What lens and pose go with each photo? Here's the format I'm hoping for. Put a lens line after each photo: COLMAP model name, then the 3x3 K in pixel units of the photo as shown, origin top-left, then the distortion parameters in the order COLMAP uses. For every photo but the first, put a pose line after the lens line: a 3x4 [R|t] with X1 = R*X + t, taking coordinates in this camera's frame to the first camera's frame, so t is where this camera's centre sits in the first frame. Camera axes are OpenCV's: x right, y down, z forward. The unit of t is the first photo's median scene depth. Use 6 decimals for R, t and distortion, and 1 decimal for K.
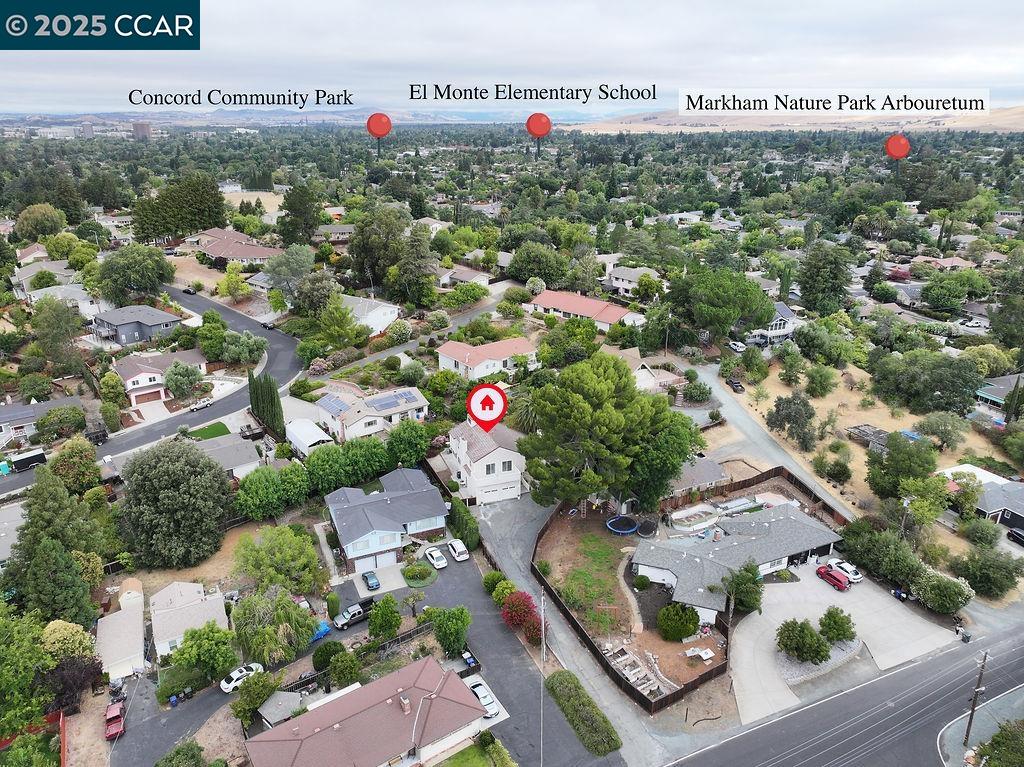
lens RADIAL K [[730.8, 0, 512.0], [0, 730.8, 383.5], [0, 0, 1]] dist [0.006506, 0.003717]
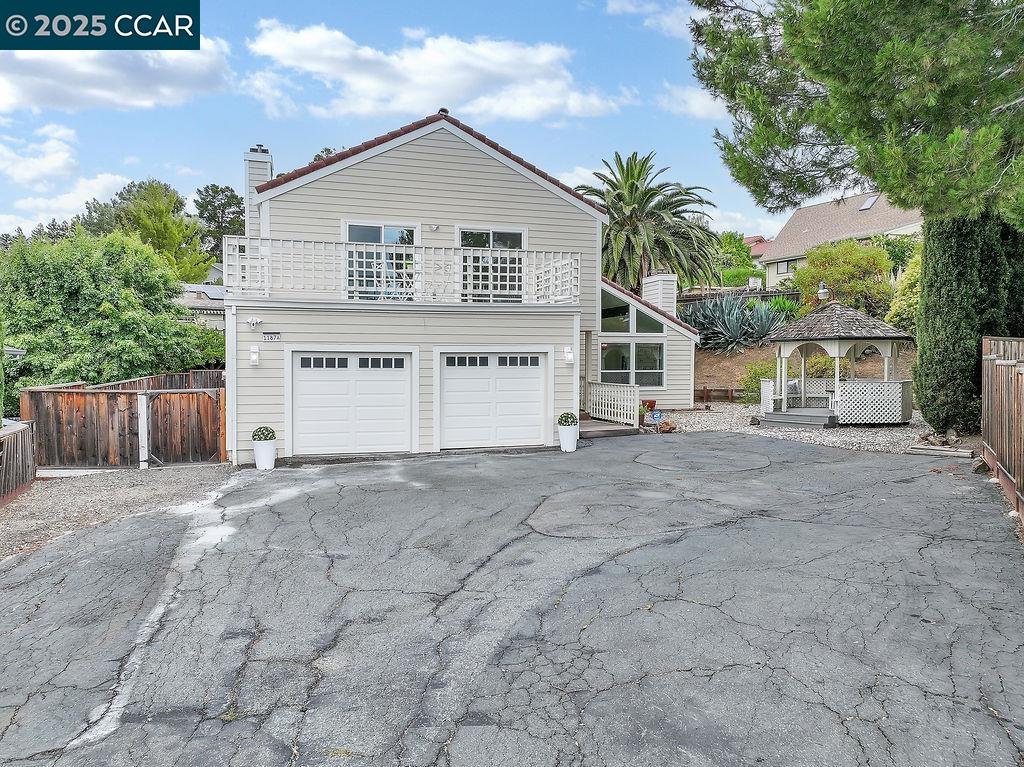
lens RADIAL K [[736.3, 0, 512.0], [0, 736.3, 383.5], [0, 0, 1]] dist [0.006805, 0.005864]
pose [[0.998418, 0.005272, -0.055977, 0.006166], [-0.022845, 0.947749, -0.318199, 0.175434], [0.051375, 0.318975, 0.946370, 0.804512]]
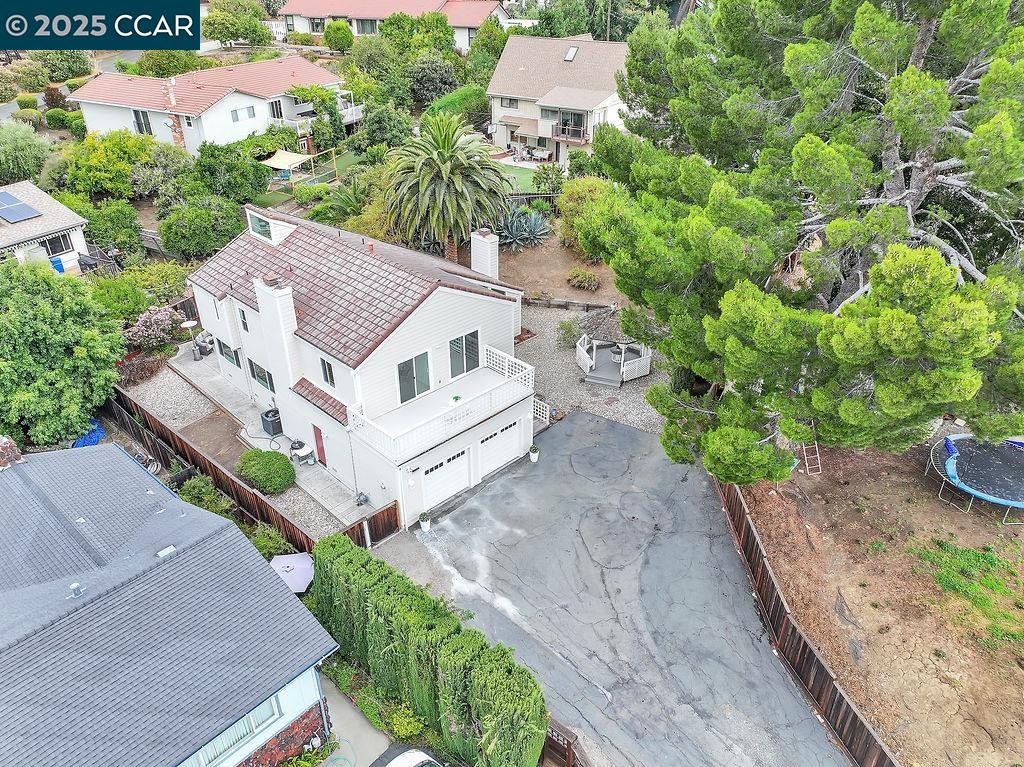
lens RADIAL K [[730.8, 0, 512.0], [0, 730.8, 383.5], [0, 0, 1]] dist [0.006506, 0.003717]
pose [[0.905700, -0.214742, 0.365504, -0.086192], [0.148691, 0.968349, 0.200479, 0.067599], [-0.396987, -0.127227, 0.908964, 0.700046]]
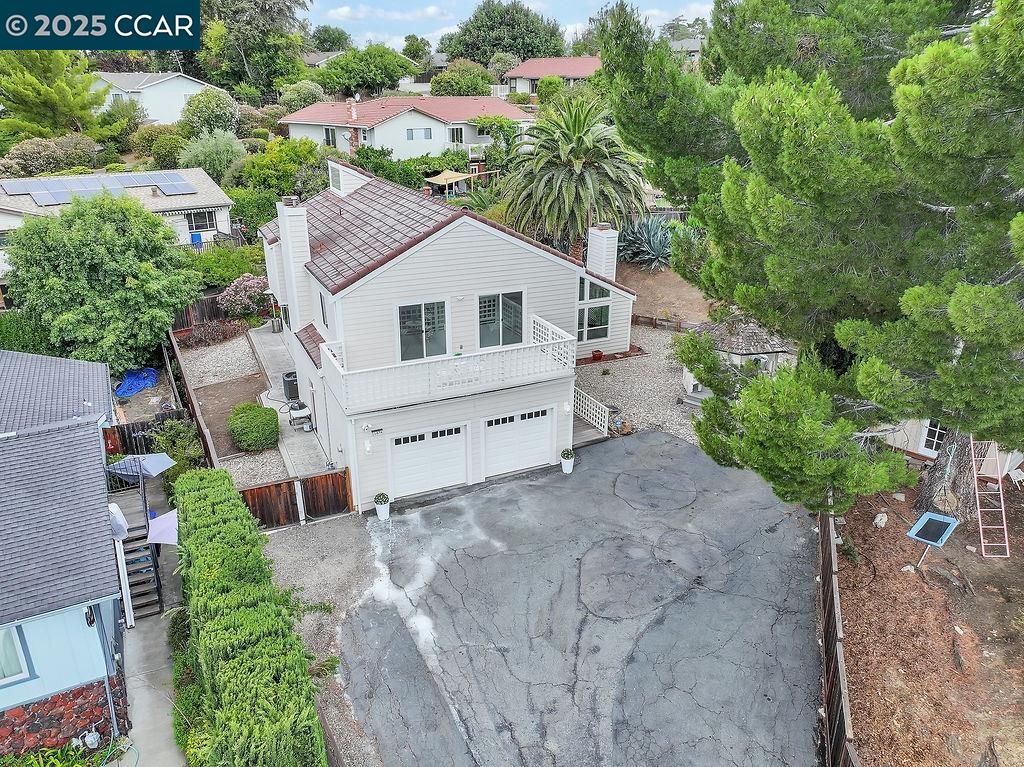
lens RADIAL K [[736.3, 0, 512.0], [0, 736.3, 383.5], [0, 0, 1]] dist [0.006805, 0.005864]
pose [[0.996005, -0.030830, 0.083811, -0.020675], [0.029339, 0.999390, 0.018968, 0.119581], [-0.084344, -0.016433, 0.996301, 0.738889]]
